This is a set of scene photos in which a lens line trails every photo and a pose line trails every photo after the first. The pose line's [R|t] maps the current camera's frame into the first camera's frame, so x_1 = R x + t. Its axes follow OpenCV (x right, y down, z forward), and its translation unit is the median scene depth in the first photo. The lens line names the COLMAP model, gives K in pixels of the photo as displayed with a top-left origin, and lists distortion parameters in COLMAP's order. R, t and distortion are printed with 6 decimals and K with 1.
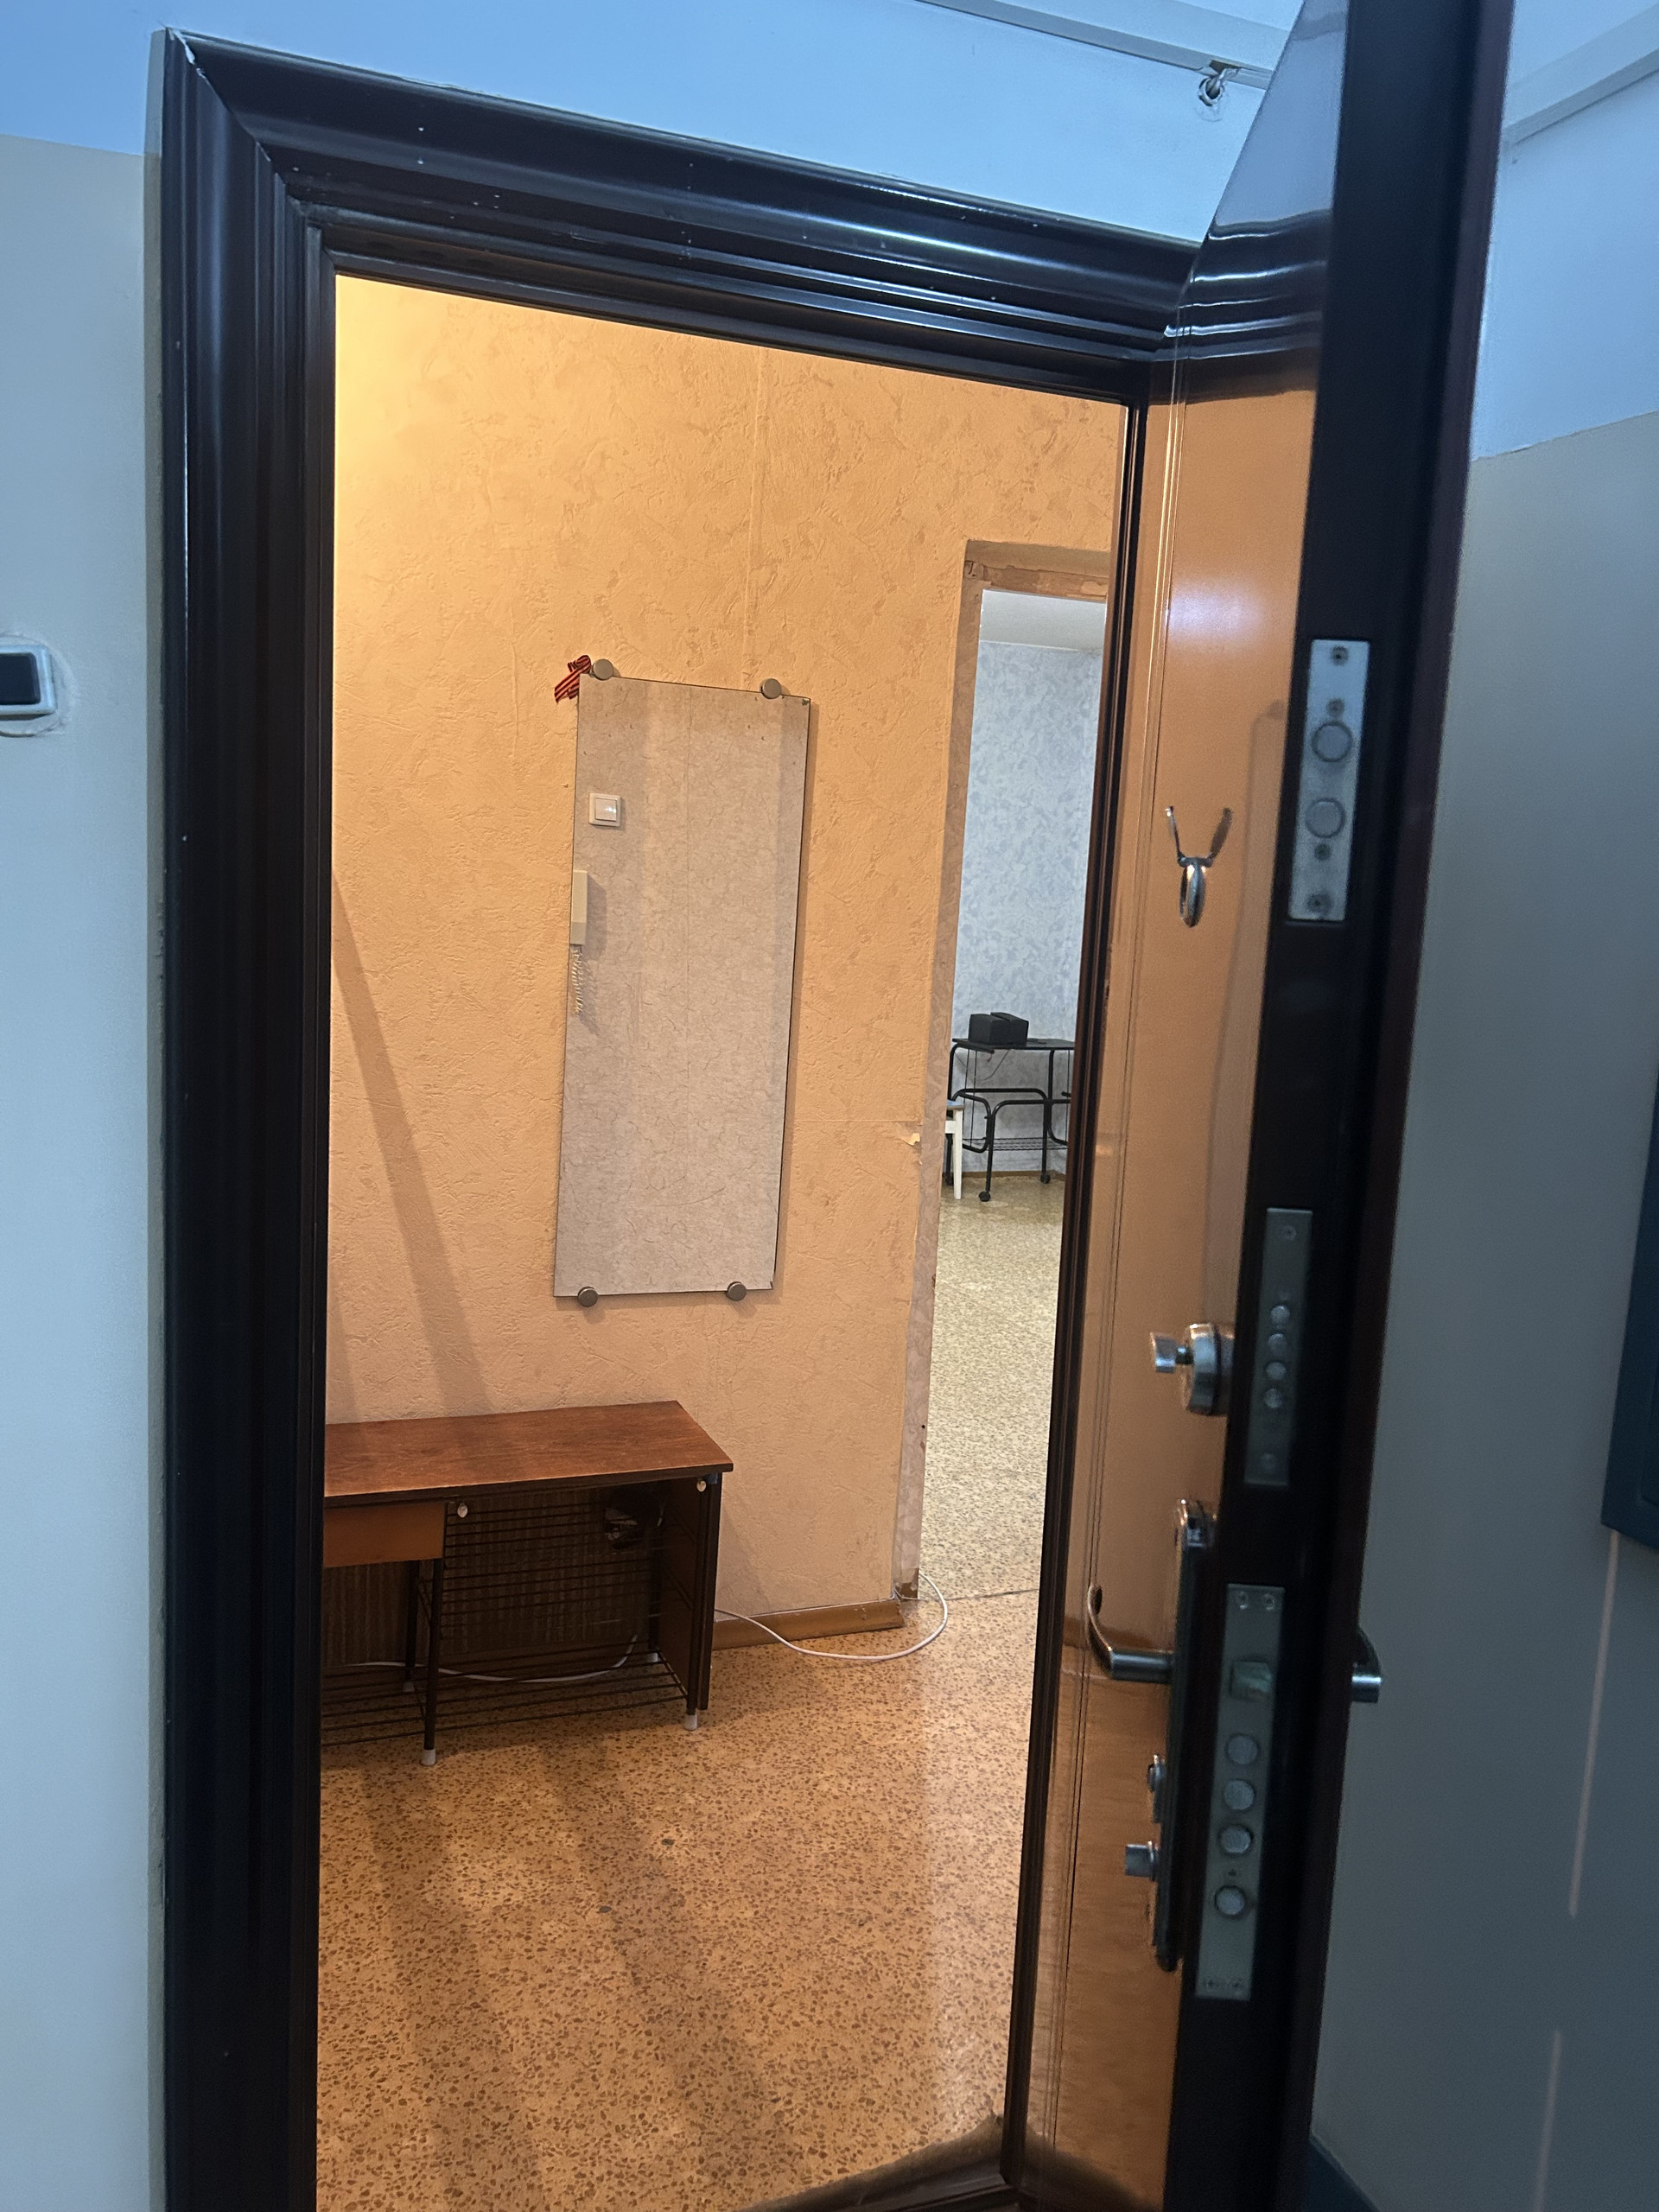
lens RADIAL K [[1783.4, 0, 822.4], [0, 1783.4, 1105.9], [0, 0, 1]] dist [0.041564, -0.063175]
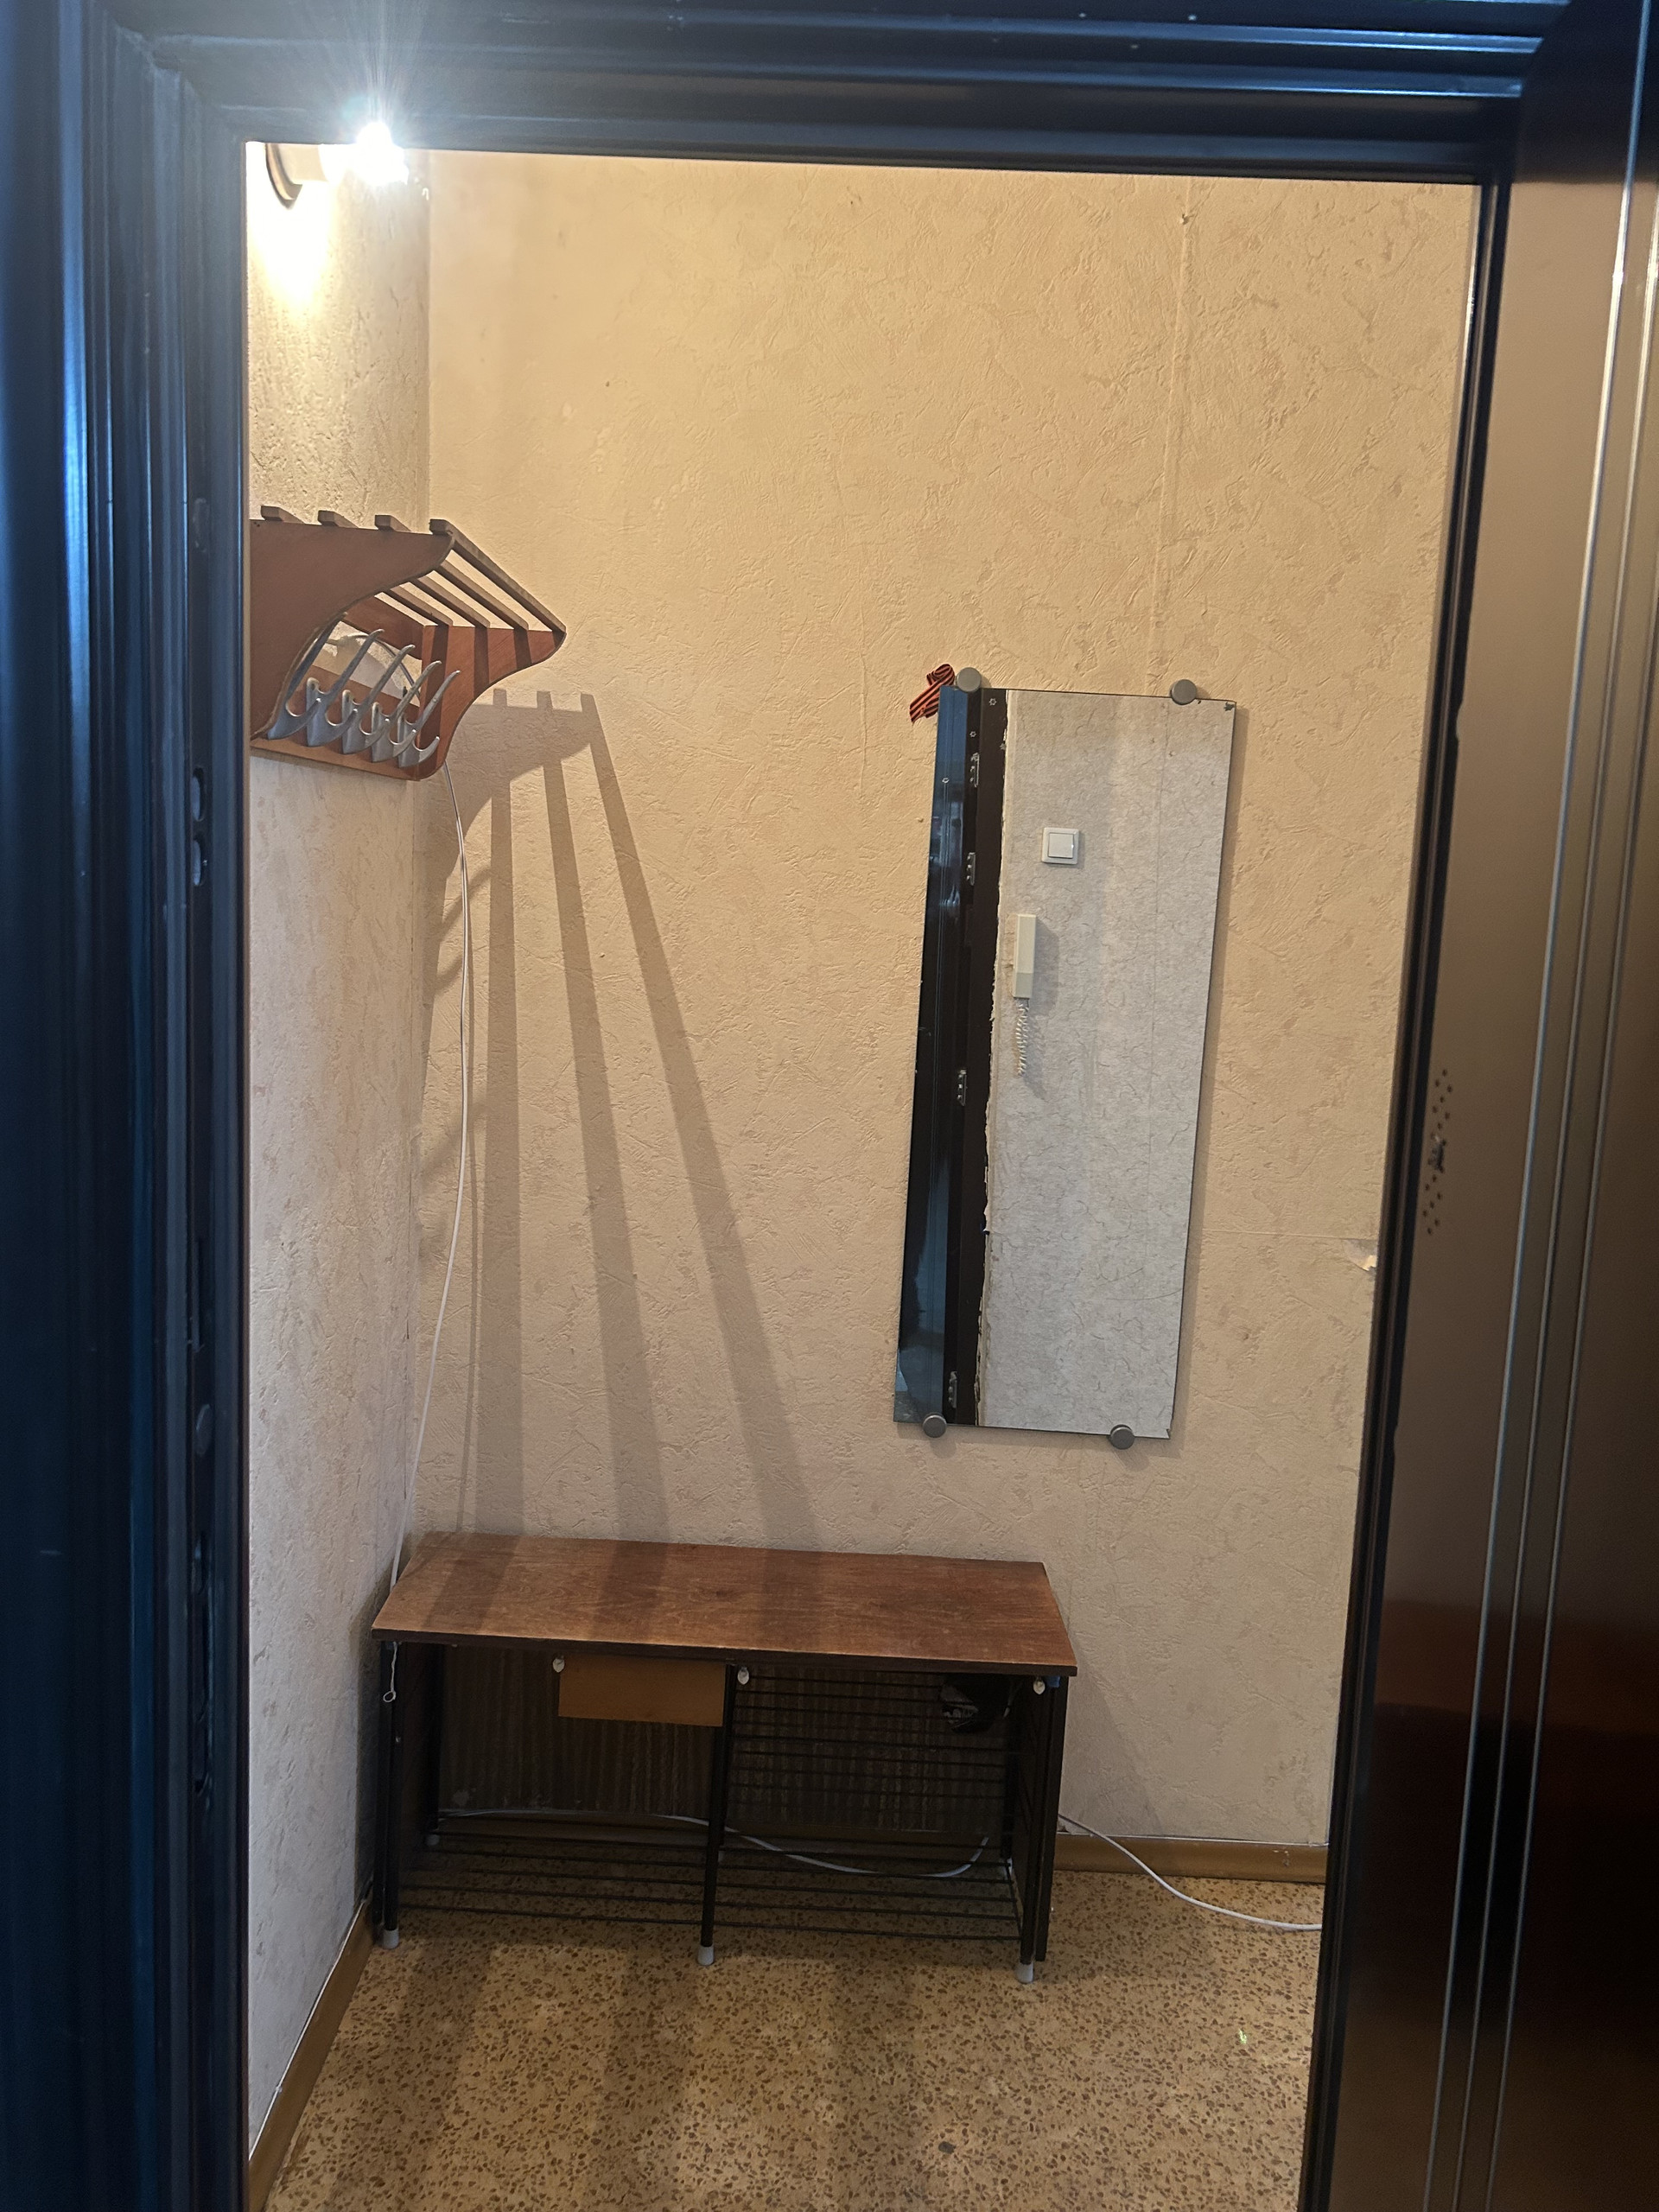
lens RADIAL K [[1783.4, 0, 718.2], [0, 1783.4, 1094.1], [0, 0, 1]] dist [0.041564, -0.063175]
pose [[0.923677, 0.035381, -0.381536, 0.092600], [-0.045091, 0.998846, -0.016536, -0.031239], [0.380511, 0.032478, 0.924206, 0.186685]]
